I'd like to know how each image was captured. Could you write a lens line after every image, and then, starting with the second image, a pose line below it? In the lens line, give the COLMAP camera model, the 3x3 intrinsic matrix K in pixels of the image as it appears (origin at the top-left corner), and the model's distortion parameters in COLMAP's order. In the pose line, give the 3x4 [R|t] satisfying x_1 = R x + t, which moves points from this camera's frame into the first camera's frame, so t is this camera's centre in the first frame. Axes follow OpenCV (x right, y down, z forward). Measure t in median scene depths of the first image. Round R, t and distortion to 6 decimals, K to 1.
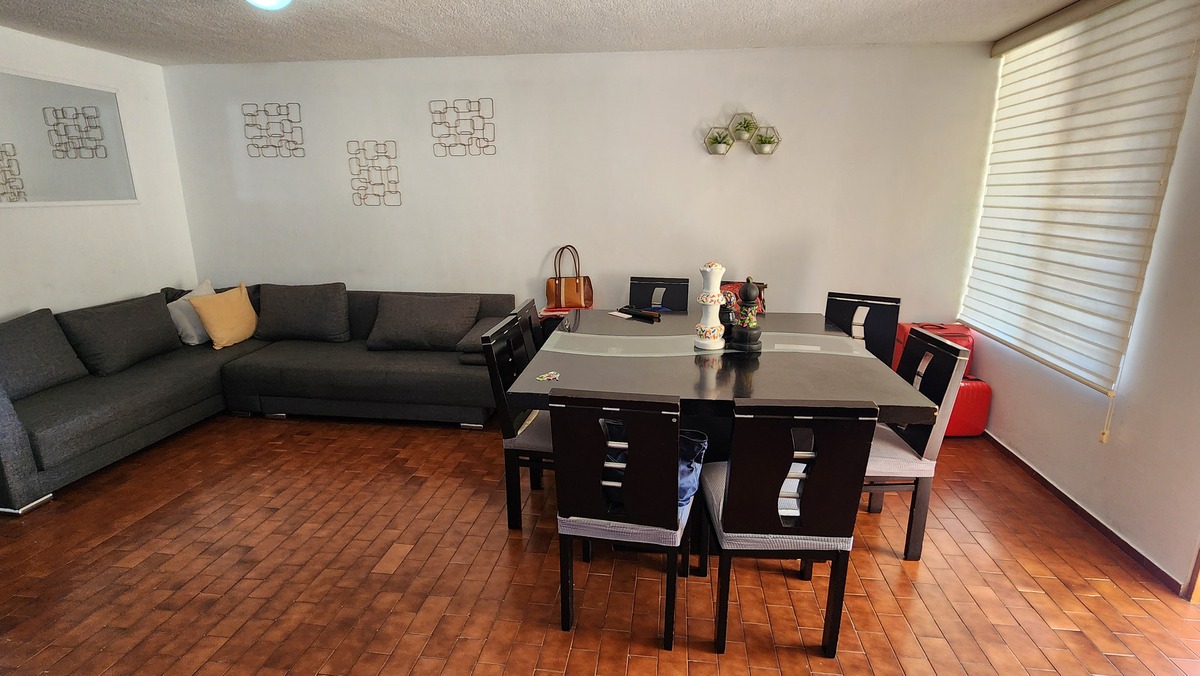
lens RADIAL K [[557.1, 0, 601.5], [0, 557.1, 335.4], [0, 0, 1]] dist [-0.003819, 0.001803]
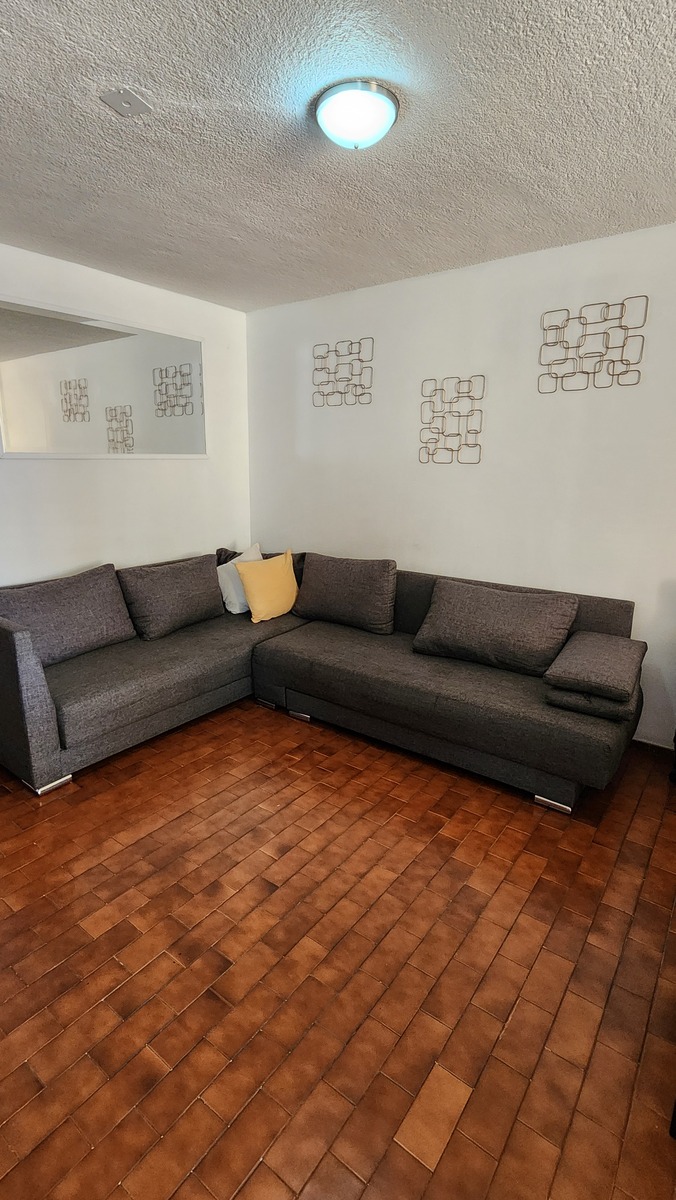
lens RADIAL K [[557.1, 0, 339.2], [0, 557.1, 601.0], [0, 0, 1]] dist [-0.003819, 0.001803]
pose [[0.871378, 0.123305, -0.474864, -0.167164], [-0.128415, 0.991481, 0.021809, -0.049385], [0.473507, 0.041976, 0.879789, 0.302018]]
